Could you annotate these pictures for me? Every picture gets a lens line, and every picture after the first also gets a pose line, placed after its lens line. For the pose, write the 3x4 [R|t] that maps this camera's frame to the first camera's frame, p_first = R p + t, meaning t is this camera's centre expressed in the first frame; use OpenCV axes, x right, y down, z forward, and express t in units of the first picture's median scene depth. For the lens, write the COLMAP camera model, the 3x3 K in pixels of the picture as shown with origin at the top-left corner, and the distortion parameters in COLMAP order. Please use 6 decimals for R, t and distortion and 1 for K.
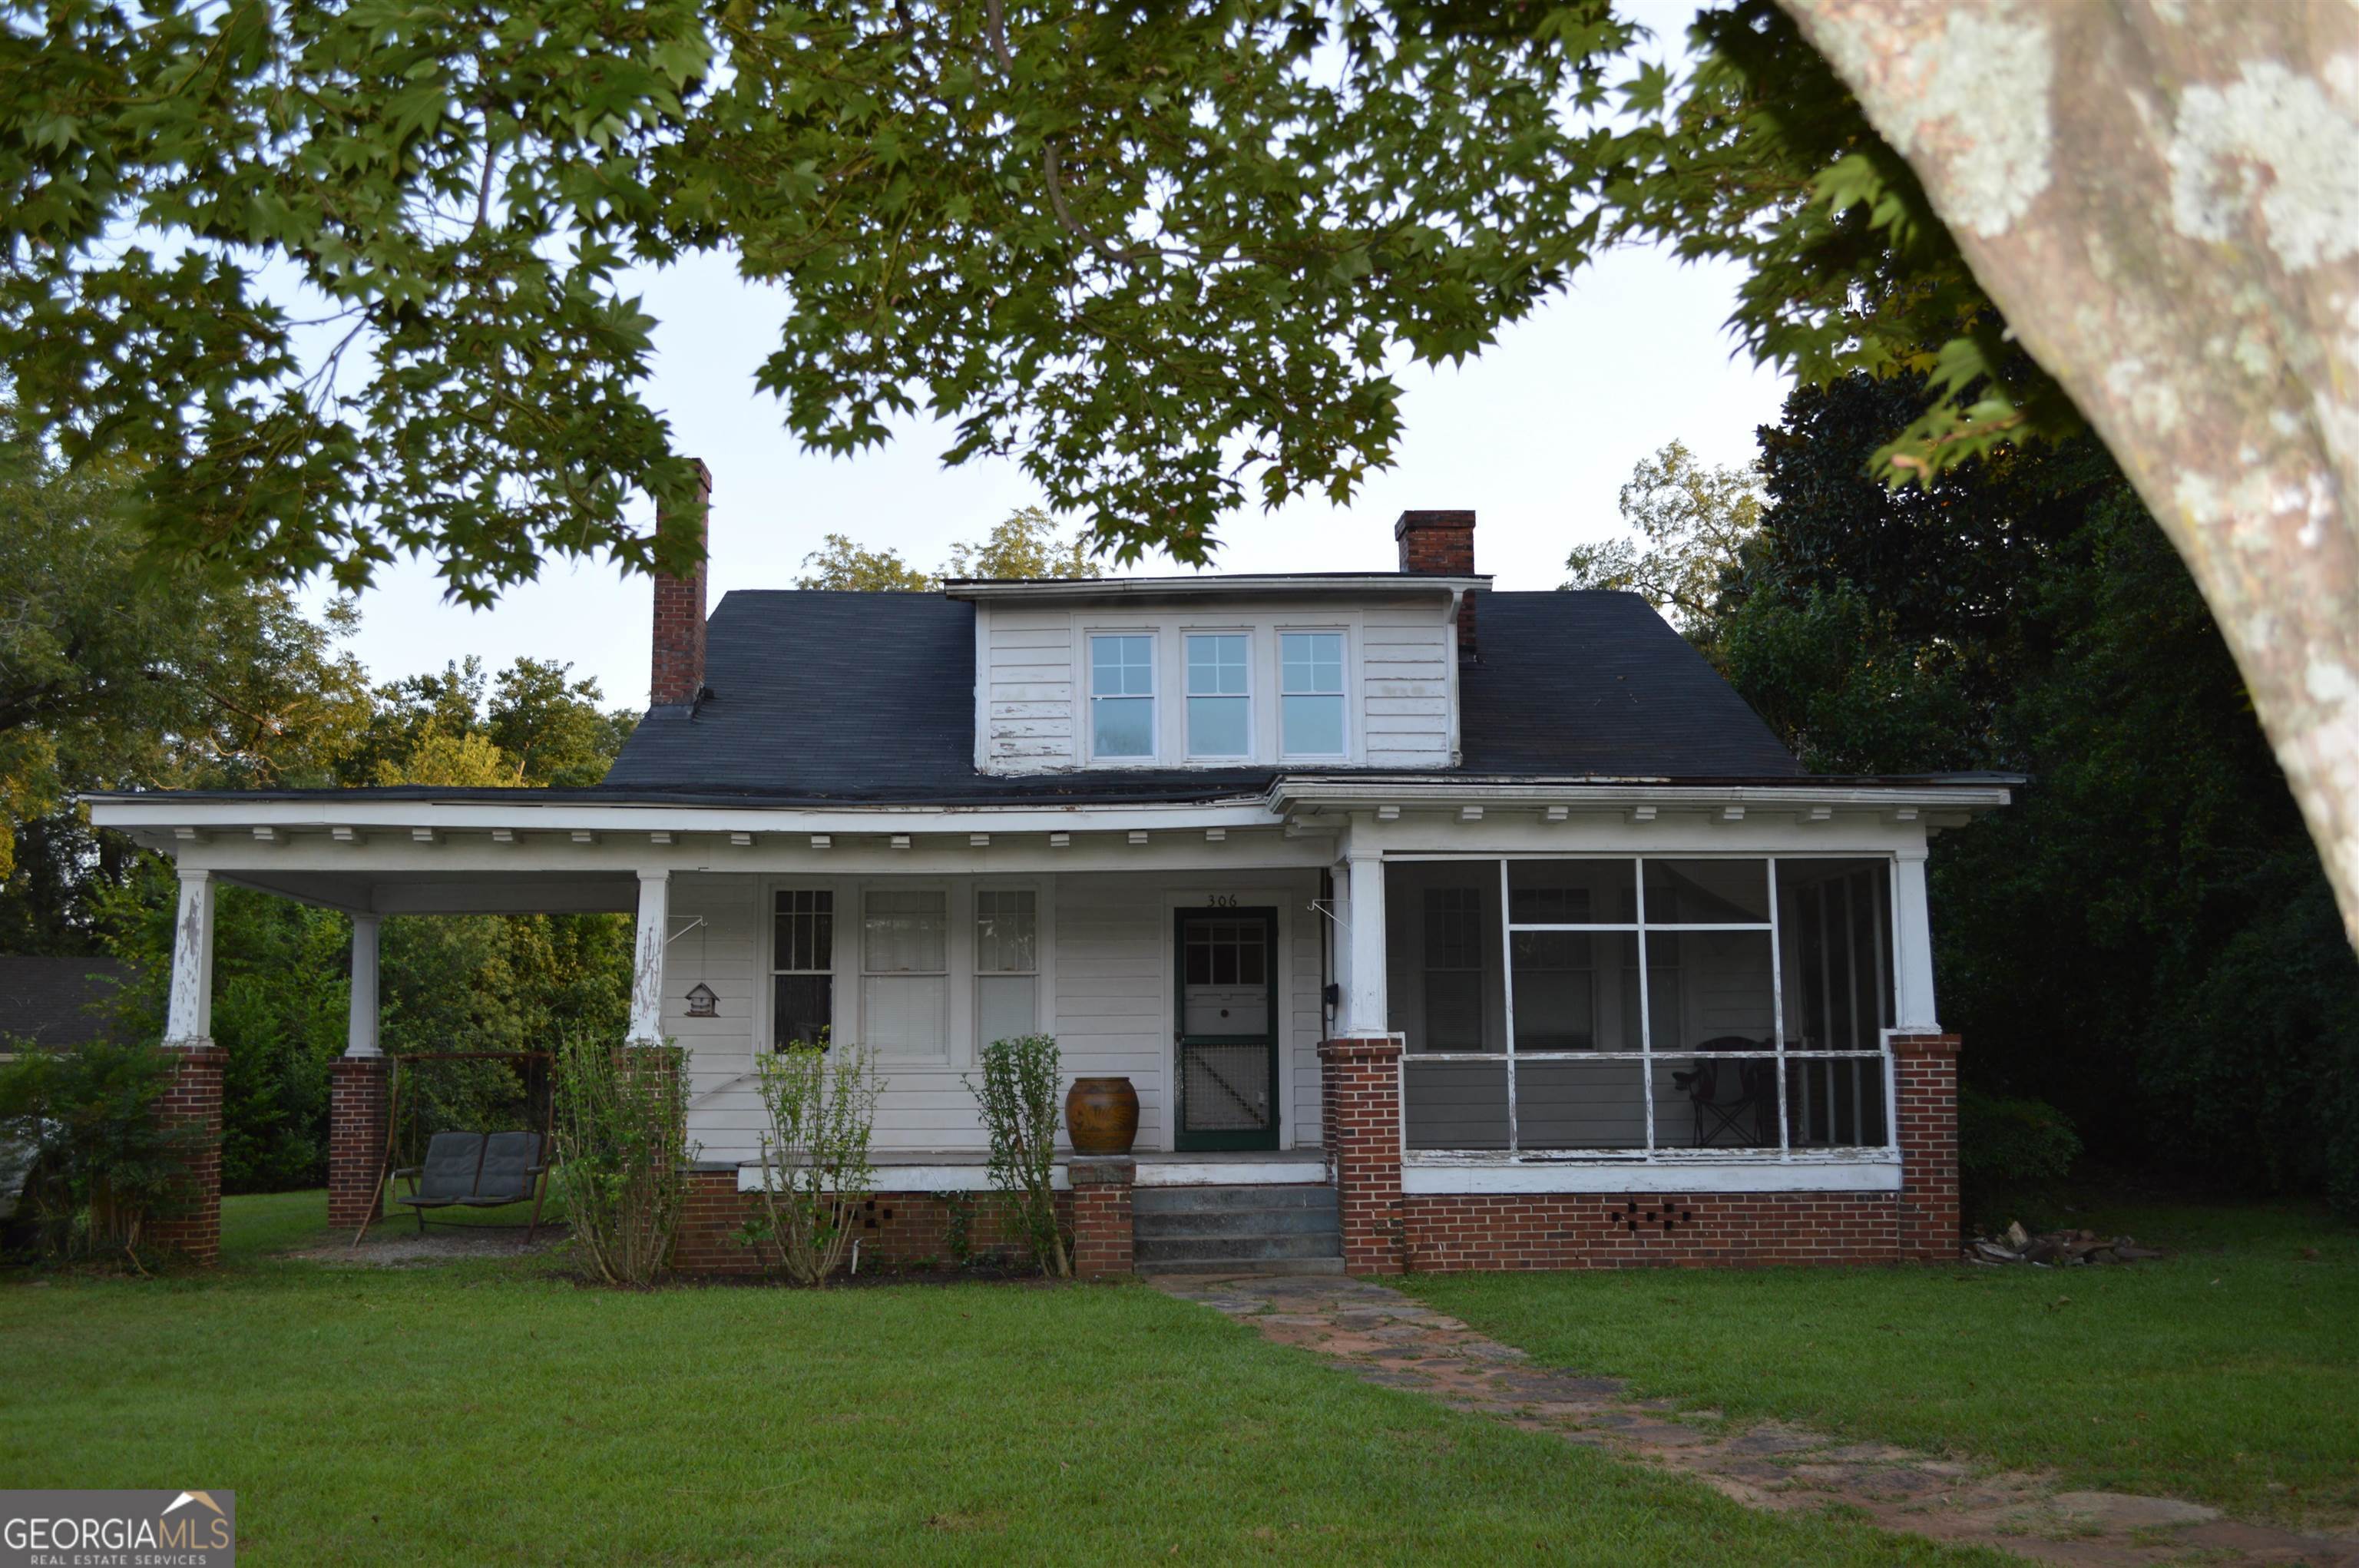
lens RADIAL K [[2235.4, 0, 1179.5], [0, 2235.4, 784.0], [0, 0, 1]] dist [-0.000413, -0.000202]
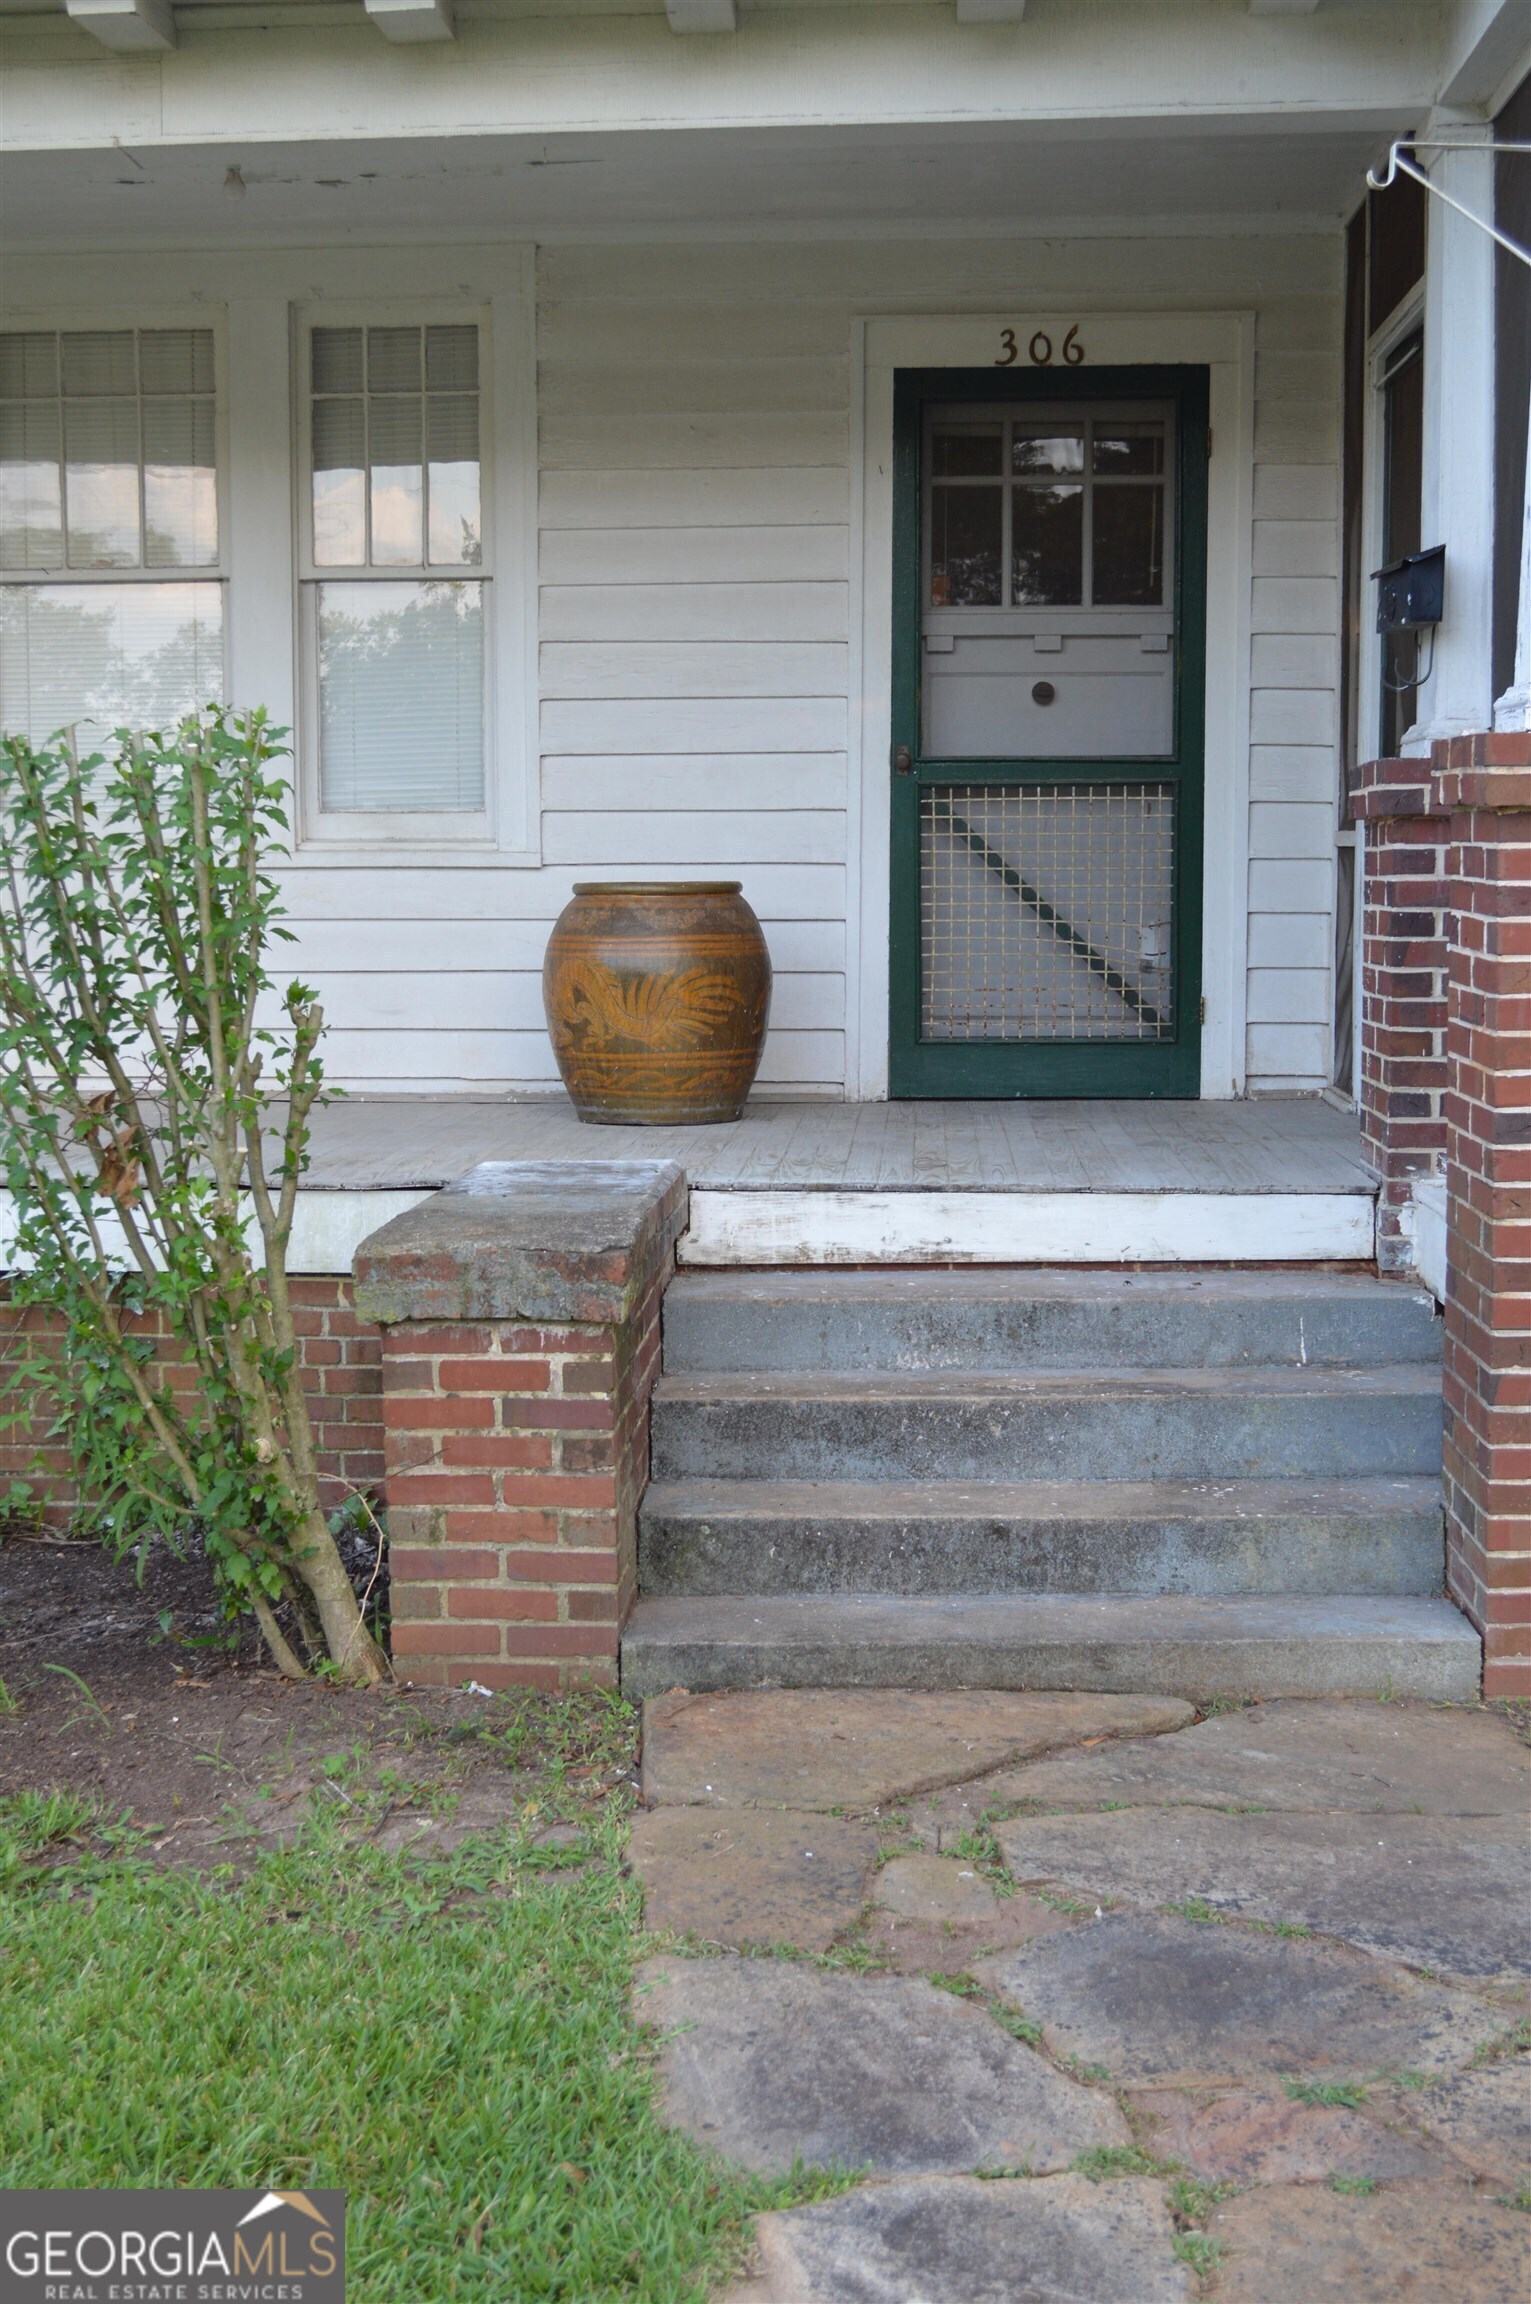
lens RADIAL K [[2988.9, 0, 765.5], [0, 2988.9, 1152.0], [0, 0, 1]] dist [-0.041782, 0.005298]
pose [[0.996052, 0.016031, -0.087312, 0.019543], [0.003920, 0.974656, 0.223673, 0.072597], [0.088685, -0.223132, 0.970746, 0.572736]]
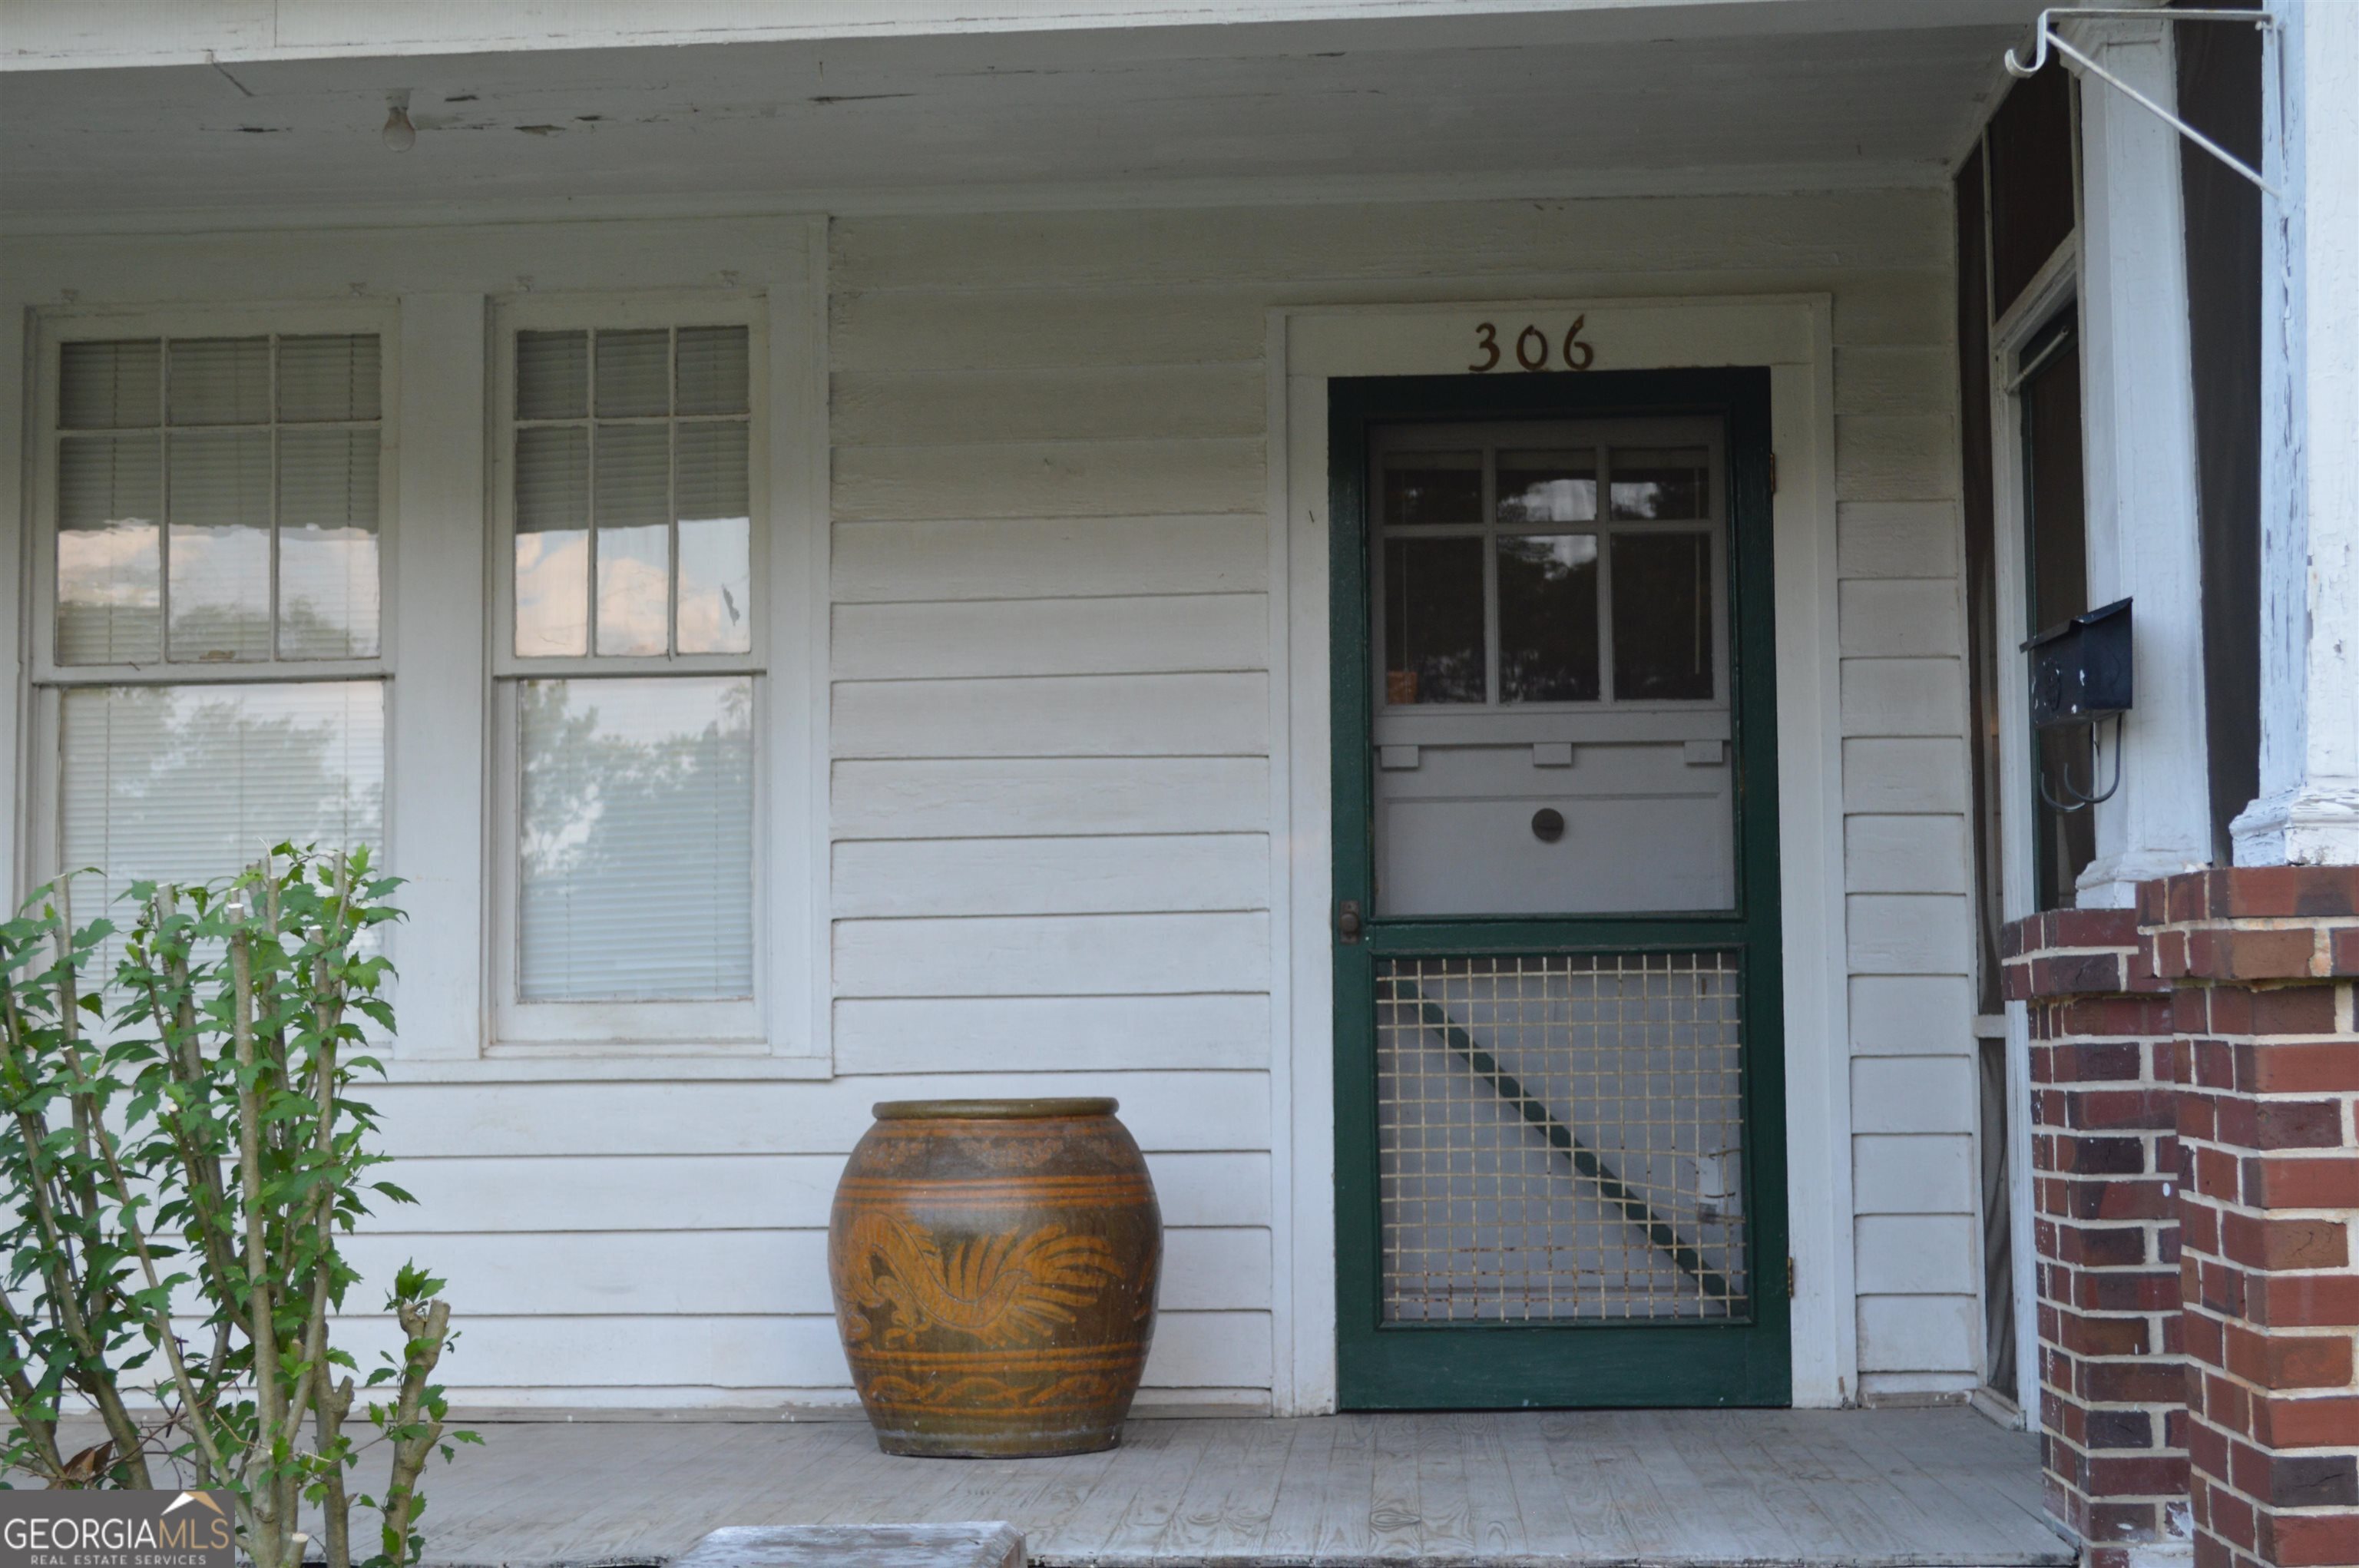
lens RADIAL K [[3391.5, 0, 1179.5], [0, 3391.5, 784.0], [0, 0, 1]] dist [-0.011562, 0.107076]
pose [[0.994292, -0.009597, -0.106262, 0.020257], [0.015205, 0.998526, 0.052099, 0.082282], [0.105605, -0.053418, 0.992972, 0.666788]]
